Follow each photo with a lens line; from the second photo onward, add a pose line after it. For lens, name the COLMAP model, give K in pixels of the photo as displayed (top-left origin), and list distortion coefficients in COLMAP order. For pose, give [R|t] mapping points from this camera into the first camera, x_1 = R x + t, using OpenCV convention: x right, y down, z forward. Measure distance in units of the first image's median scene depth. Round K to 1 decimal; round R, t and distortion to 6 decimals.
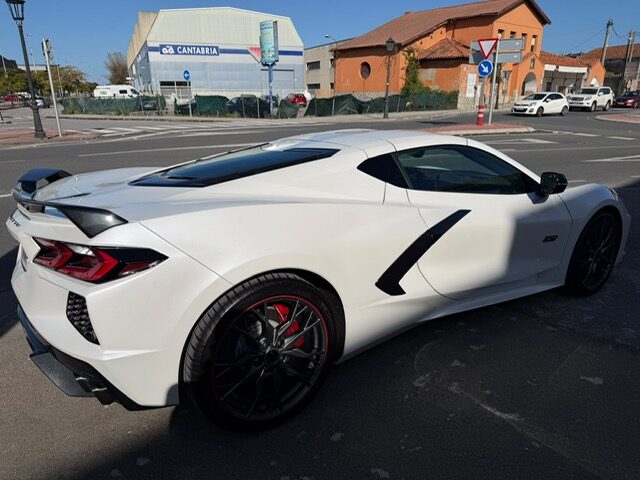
lens RADIAL K [[453.6, 0, 319.5], [0, 453.6, 236.9], [0, 0, 1]] dist [0.012549, -0.022949]
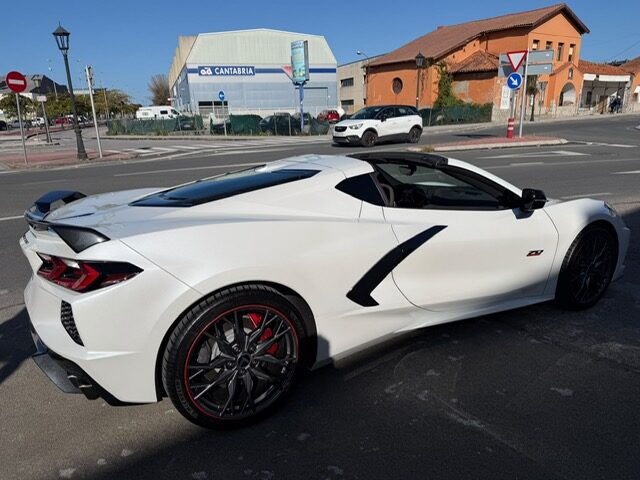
lens RADIAL K [[451.7, 0, 320.0], [0, 451.7, 240.0], [0, 0, 1]] dist [0.034547, -0.052884]
pose [[0.996937, -0.003695, -0.078120, 0.011133], [0.001714, 0.999676, -0.025413, -0.000047], [0.078189, 0.025201, 0.996620, -0.005751]]
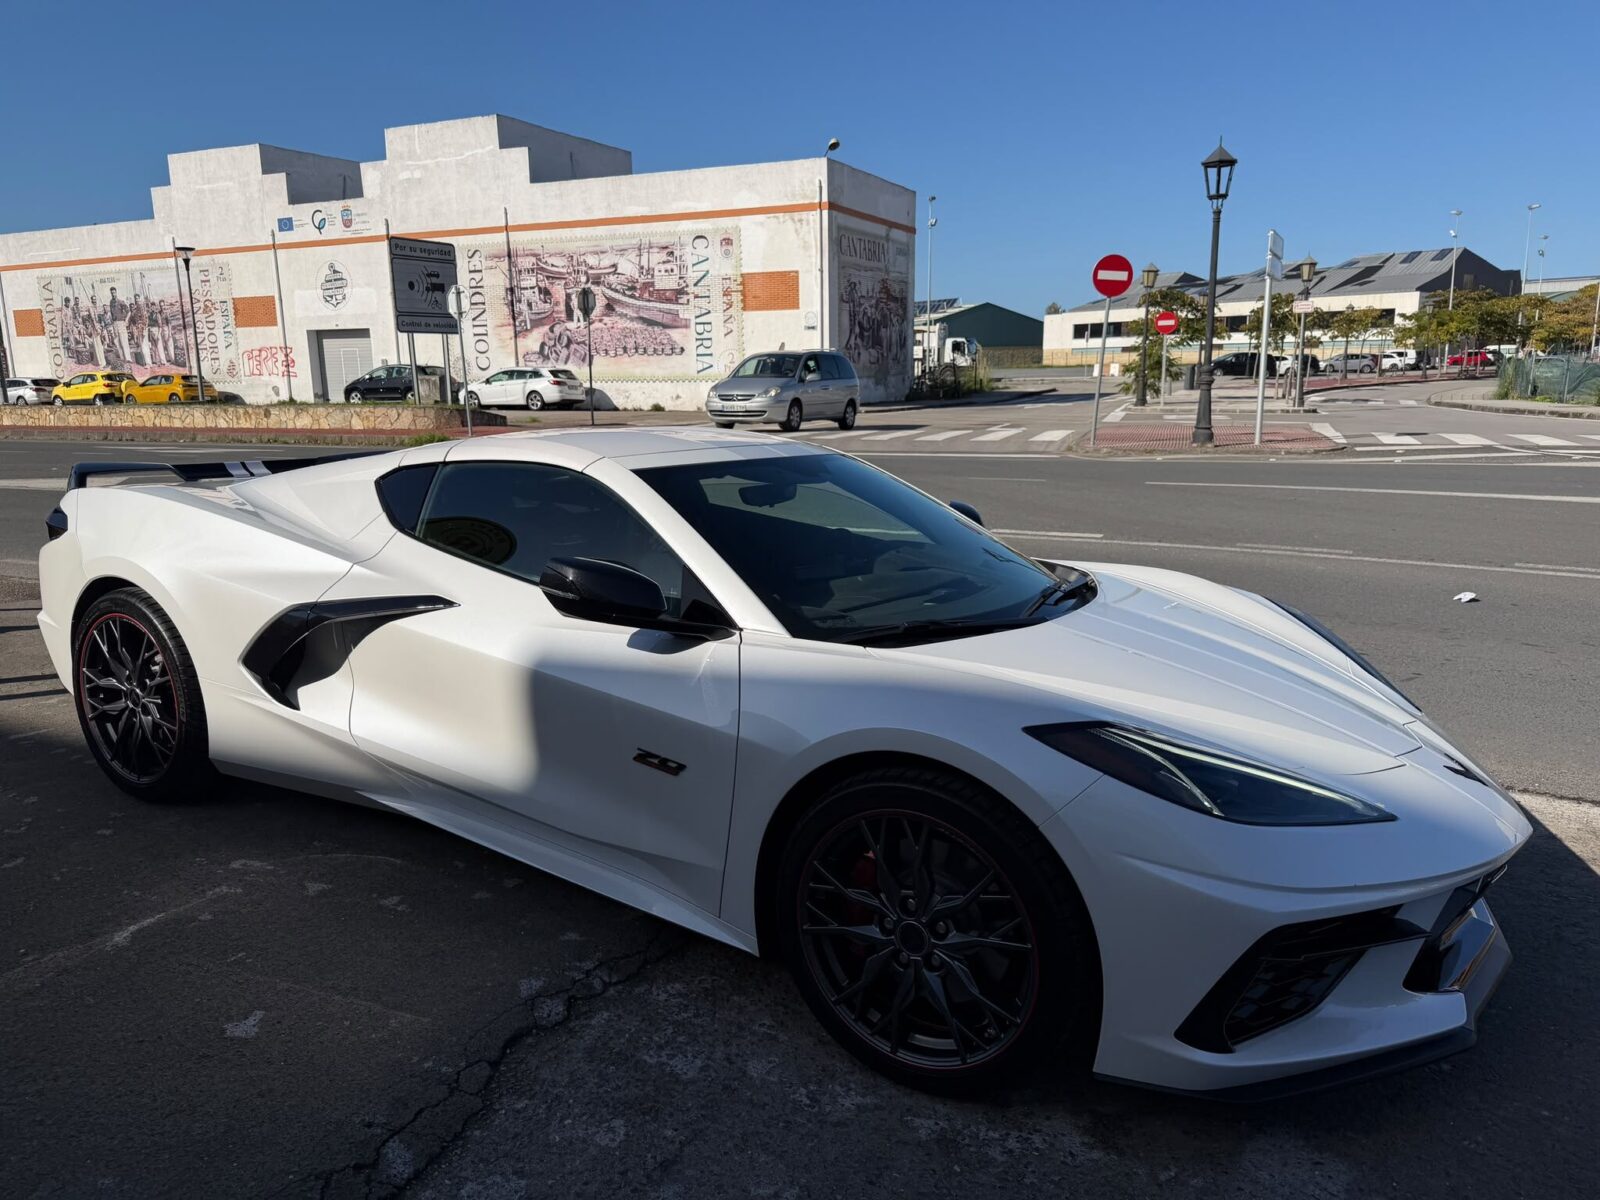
lens RADIAL K [[1118.6, 0, 797.4], [0, 1118.6, 601.4], [0, 0, 1]] dist [0.078944, -0.121817]
pose [[0.426411, 0.183246, -0.885774, 0.133219], [-0.258526, 0.963105, 0.074790, -0.021063], [0.866798, 0.197104, 0.458052, 0.071689]]
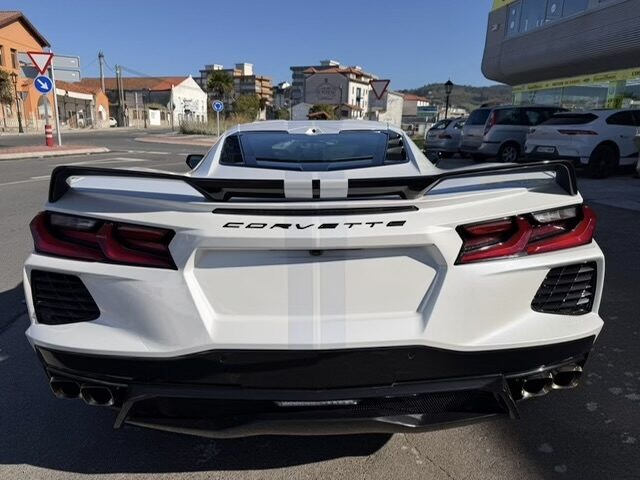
lens RADIAL K [[455.5, 0, 322.5], [0, 455.5, 239.5], [0, 0, 1]] dist [0.015334, -0.031316]
pose [[0.540176, -0.179098, 0.822273, -0.082814], [0.221276, 0.972938, 0.066550, -0.004542], [-0.811940, 0.146001, 0.565188, 0.049840]]
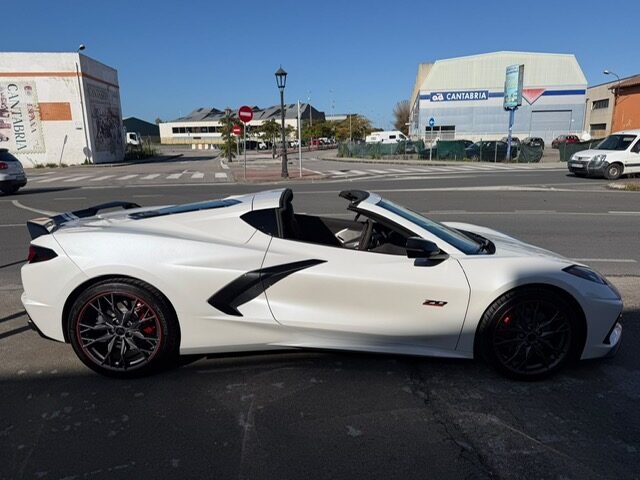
lens RADIAL K [[447.4, 0, 319.0], [0, 447.4, 240.6], [0, 0, 1]] dist [0.078944, -0.121817]
pose [[0.835913, 0.110594, -0.537604, 0.085274], [-0.152236, 0.987776, -0.033508, -0.006396], [0.527327, 0.109853, 0.842531, 0.000968]]
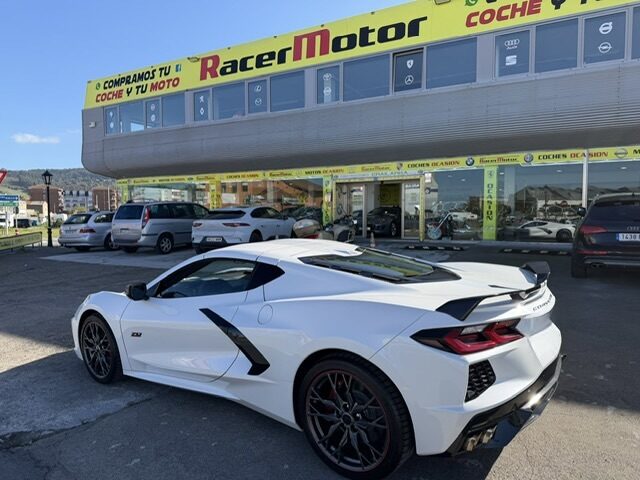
lens RADIAL K [[447.4, 0, 319.0], [0, 447.4, 240.6], [0, 0, 1]] dist [0.078944, -0.121817]
pose [[-0.320205, -0.040955, 0.946463, -0.121682], [0.287934, 0.947594, 0.138417, -0.041426], [-0.902531, 0.316840, -0.291632, 0.138509]]
